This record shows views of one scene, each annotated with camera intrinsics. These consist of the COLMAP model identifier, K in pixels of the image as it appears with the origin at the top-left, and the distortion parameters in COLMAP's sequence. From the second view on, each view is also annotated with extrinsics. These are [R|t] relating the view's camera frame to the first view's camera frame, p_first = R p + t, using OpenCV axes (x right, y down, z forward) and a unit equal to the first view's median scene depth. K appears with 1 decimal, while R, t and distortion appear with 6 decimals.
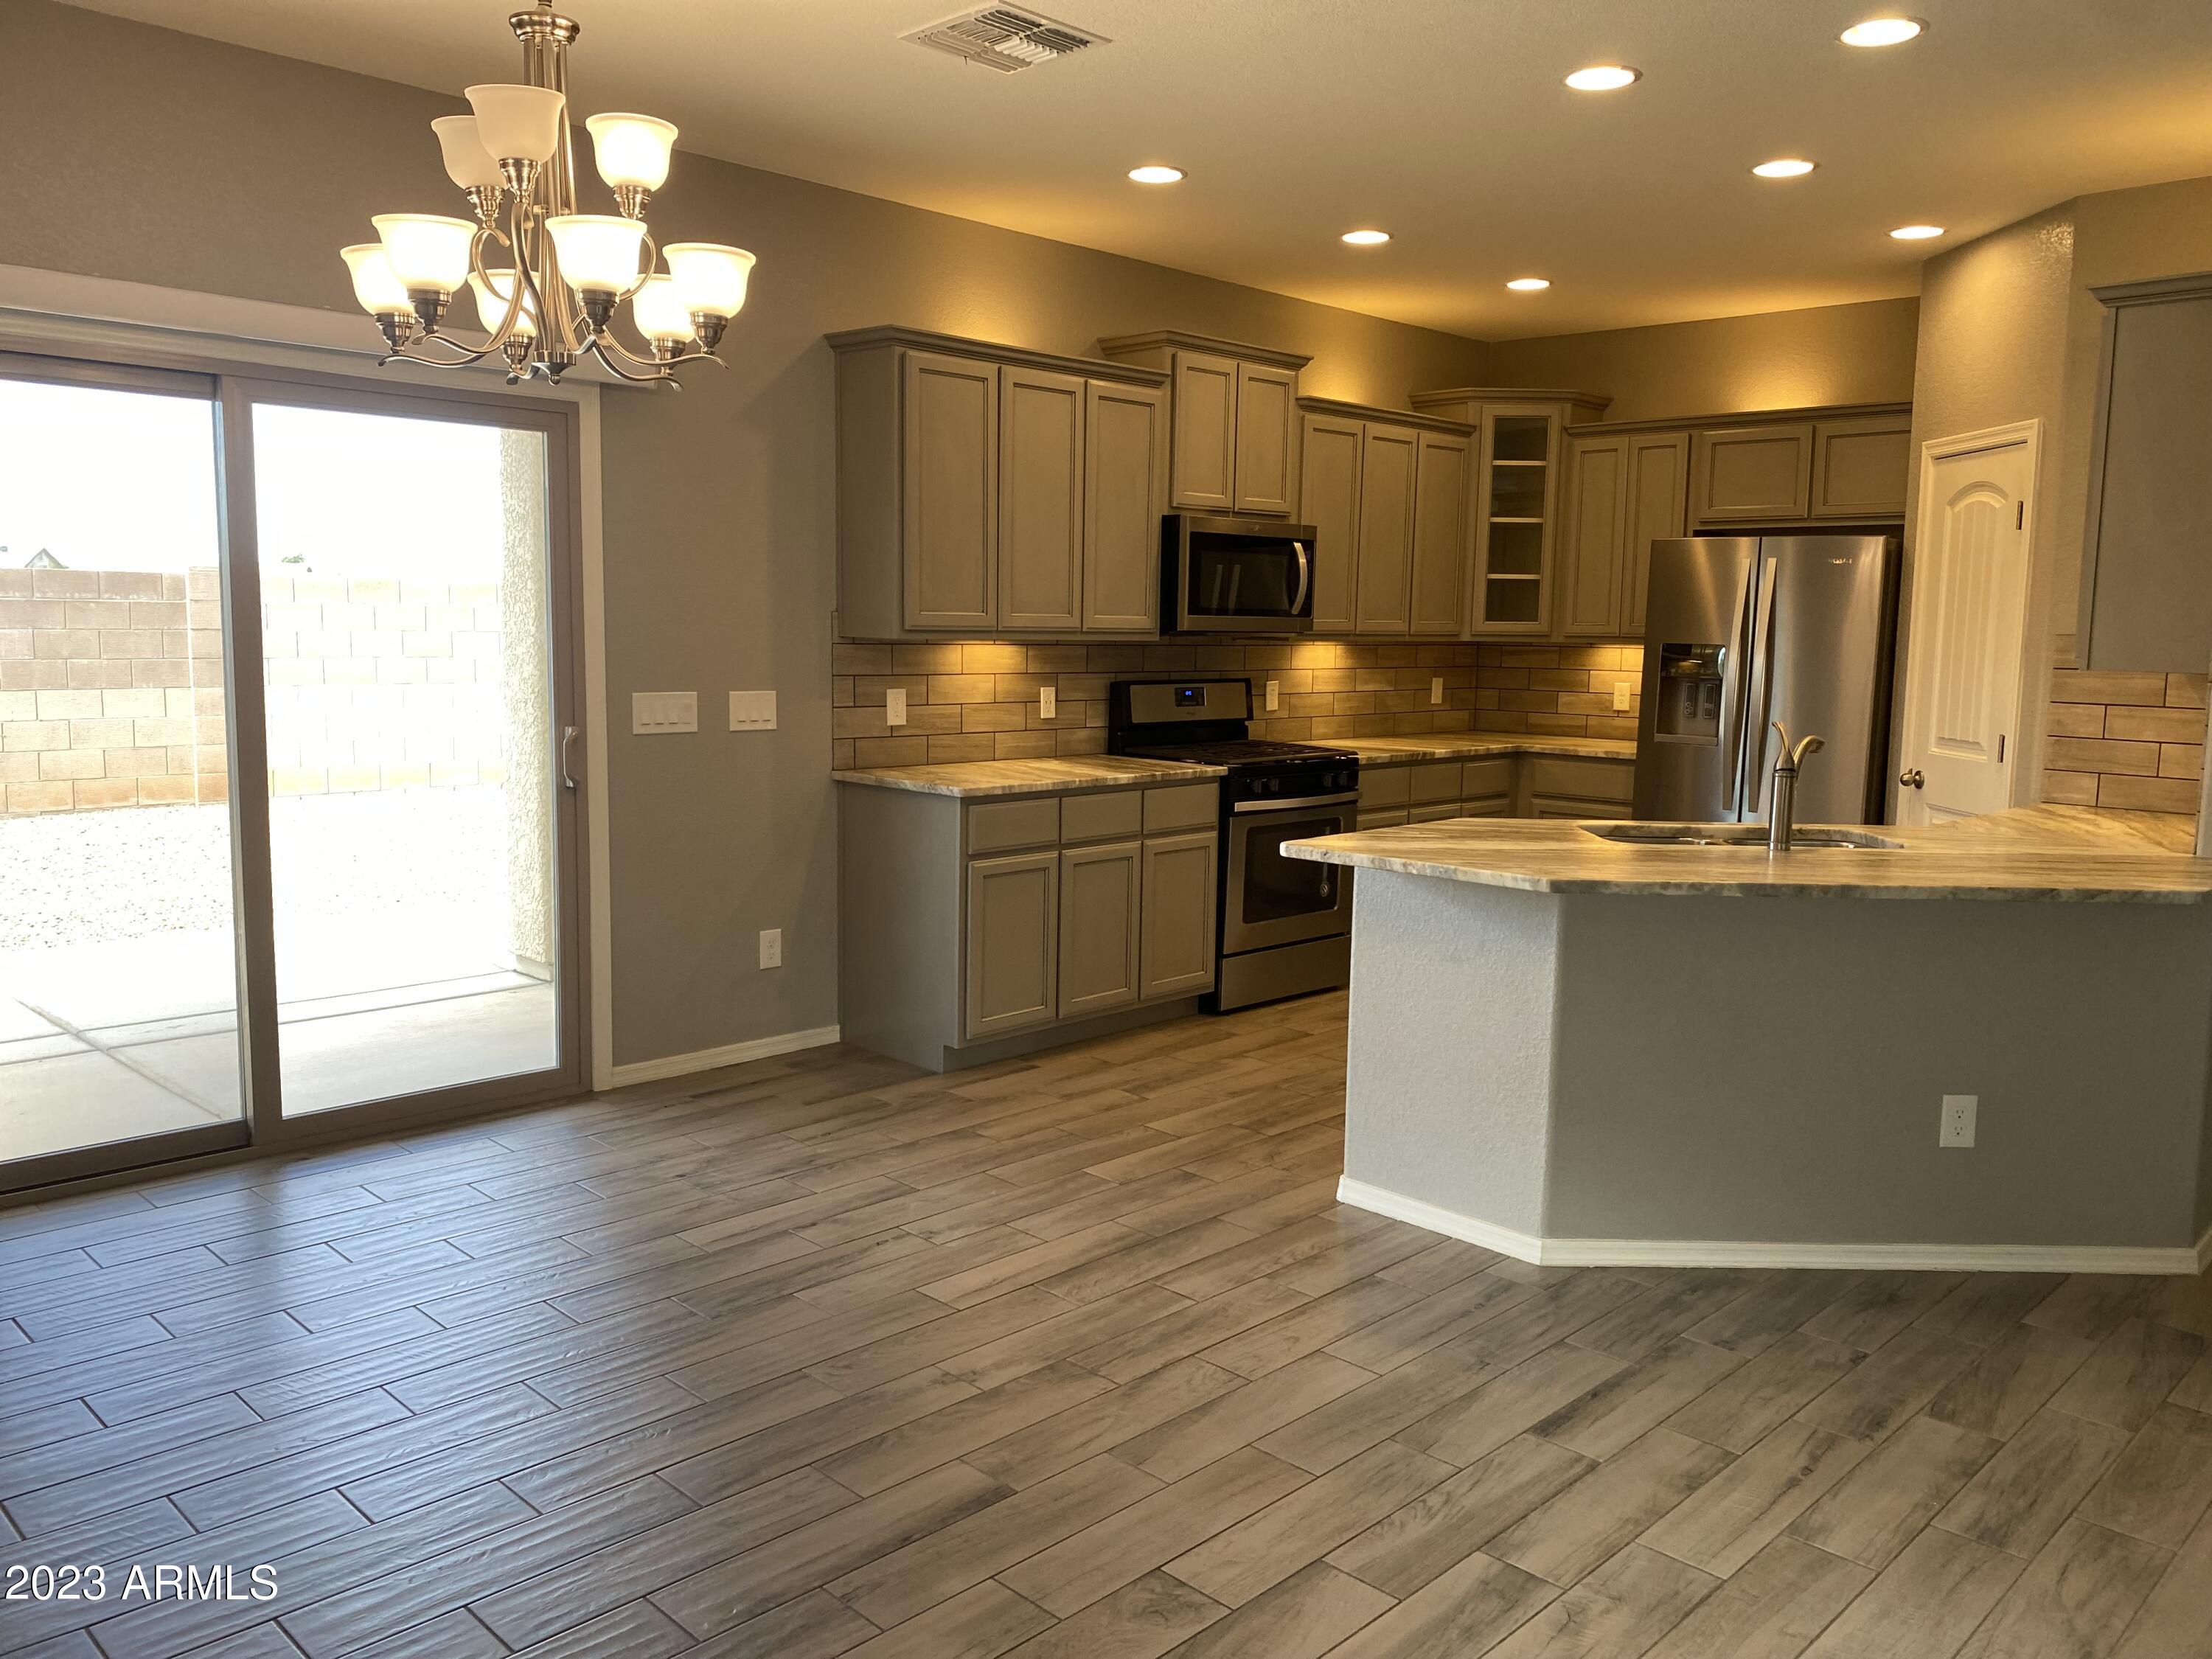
lens RADIAL K [[1735.3, 0, 1118.9], [0, 1735.3, 858.4], [0, 0, 1]] dist [0.095703, -0.102005]
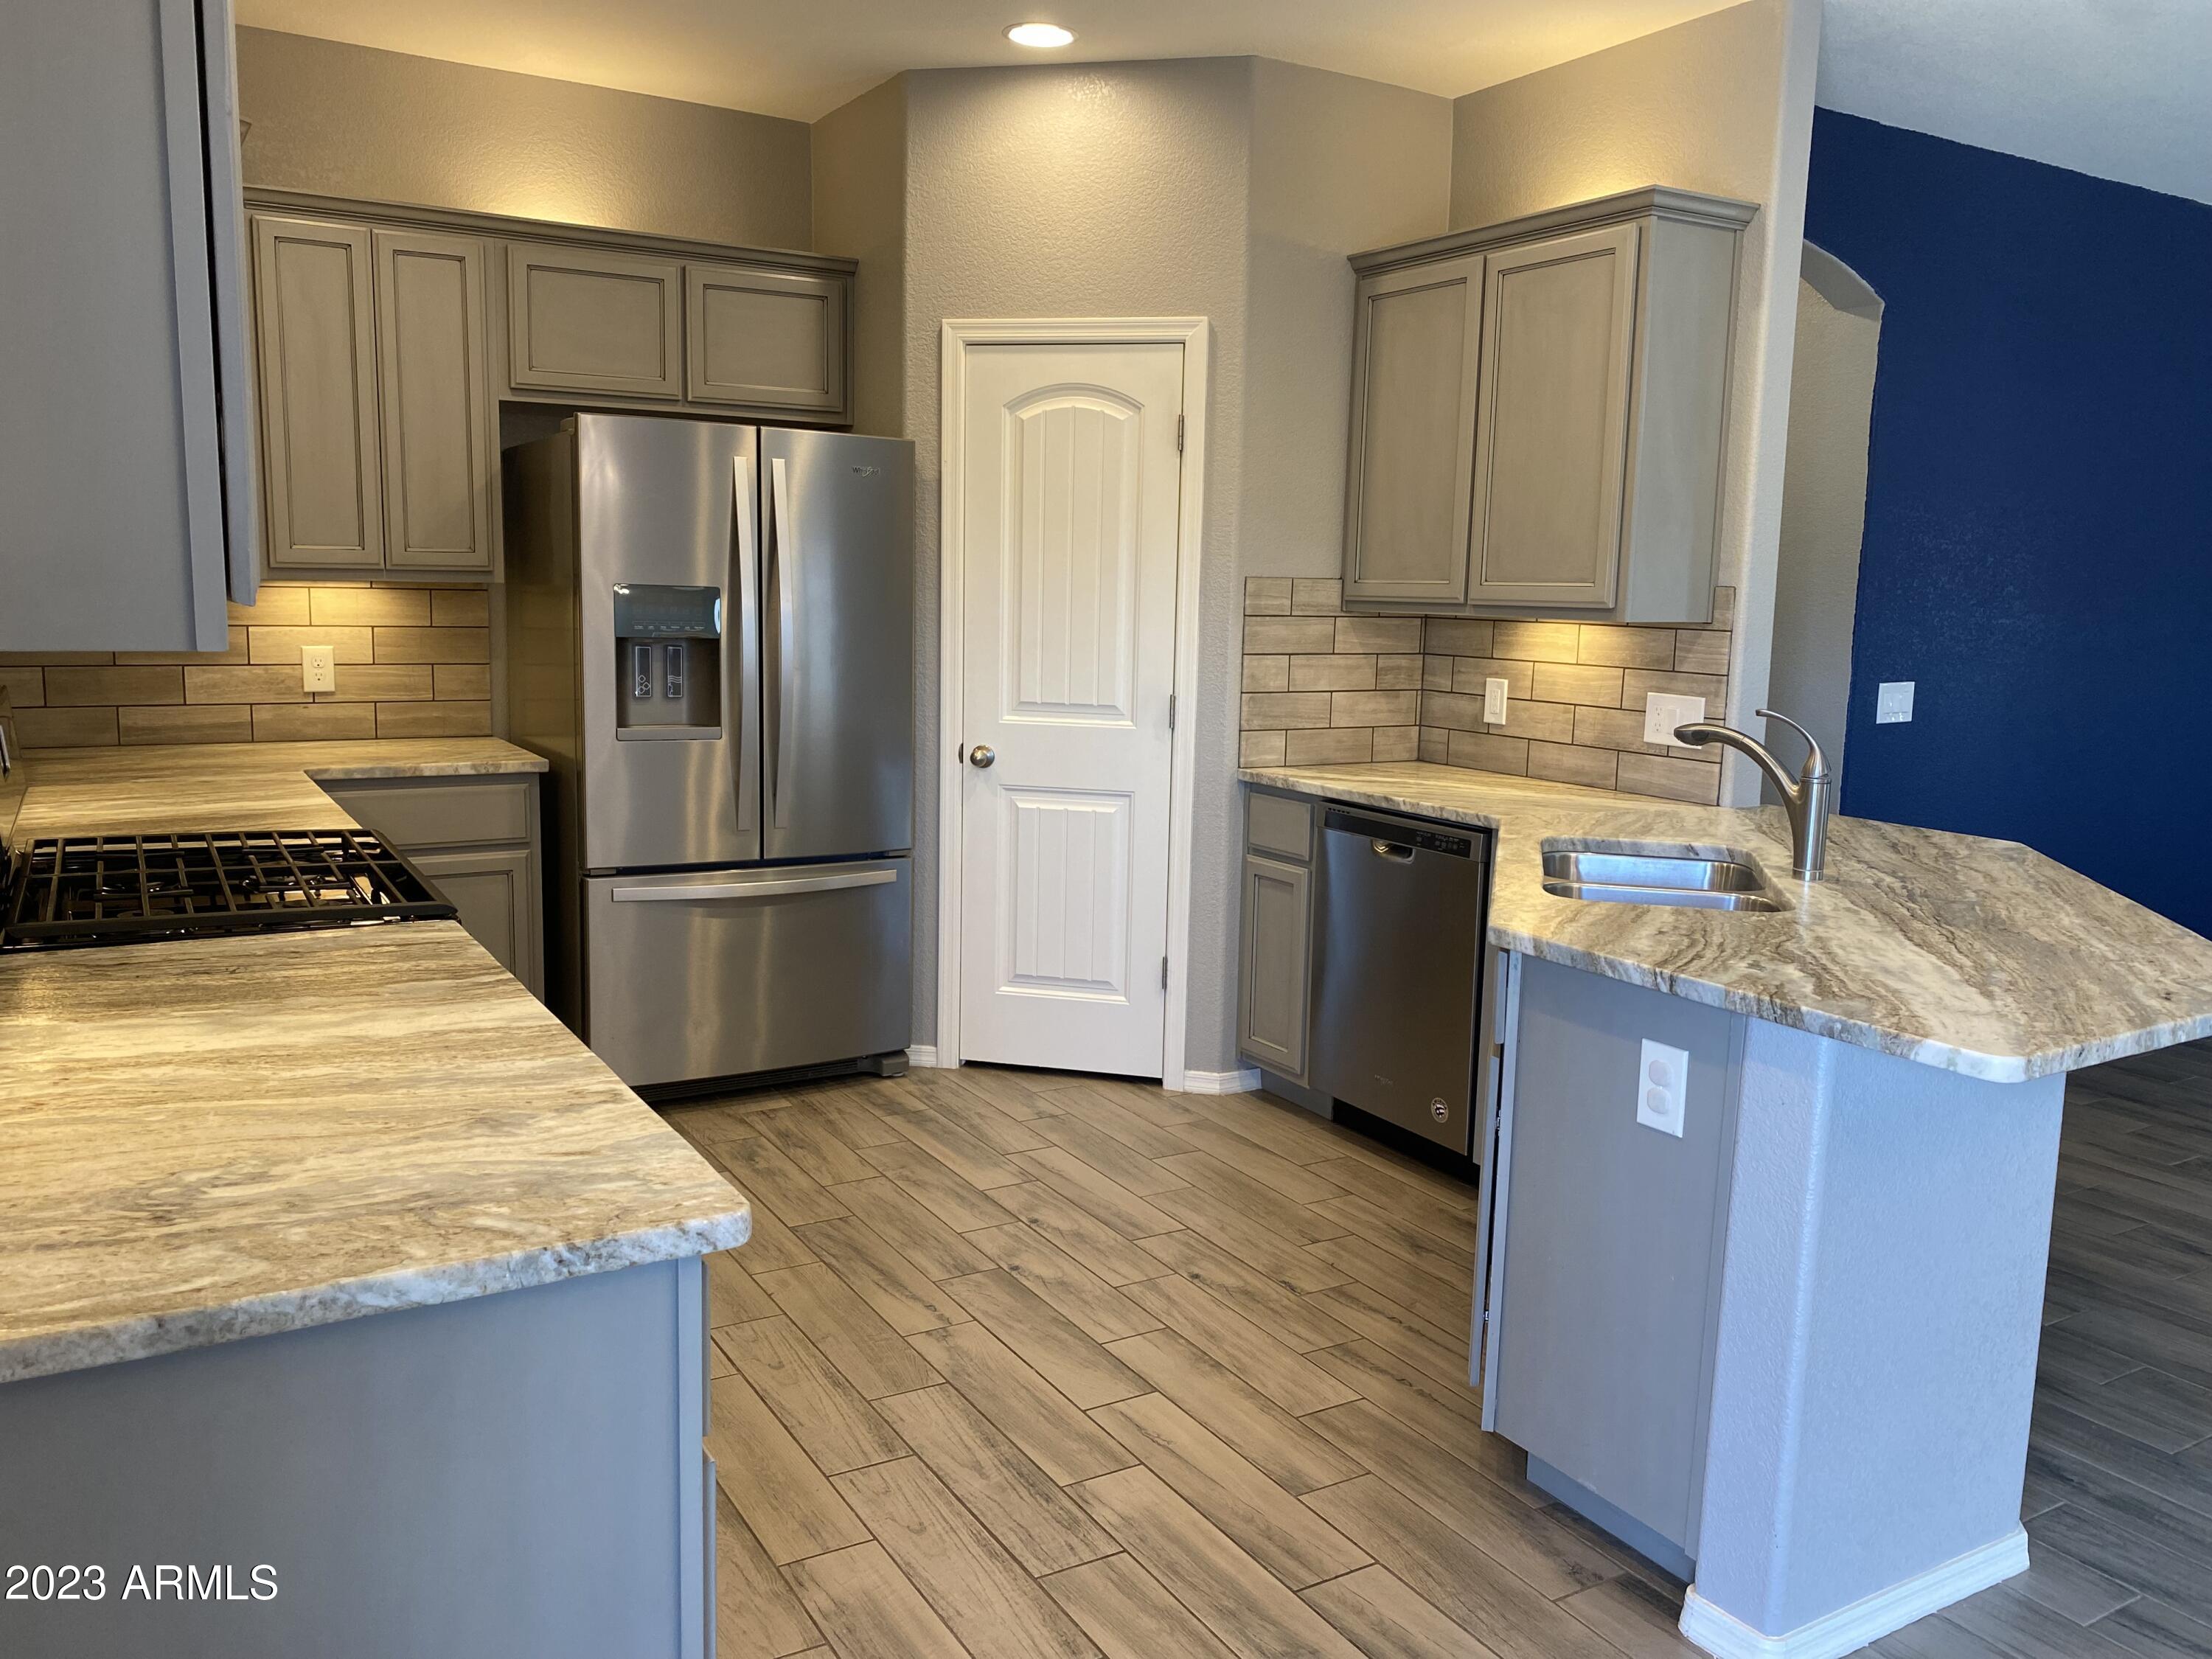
lens RADIAL K [[1735.3, 0, 1118.9], [0, 1735.3, 858.4], [0, 0, 1]] dist [0.095703, -0.102005]
pose [[0.260323, -0.167442, 0.950892, -0.239241], [0.117390, 0.983030, 0.140964, -0.087283], [-0.958359, 0.074929, 0.275561, 0.617167]]
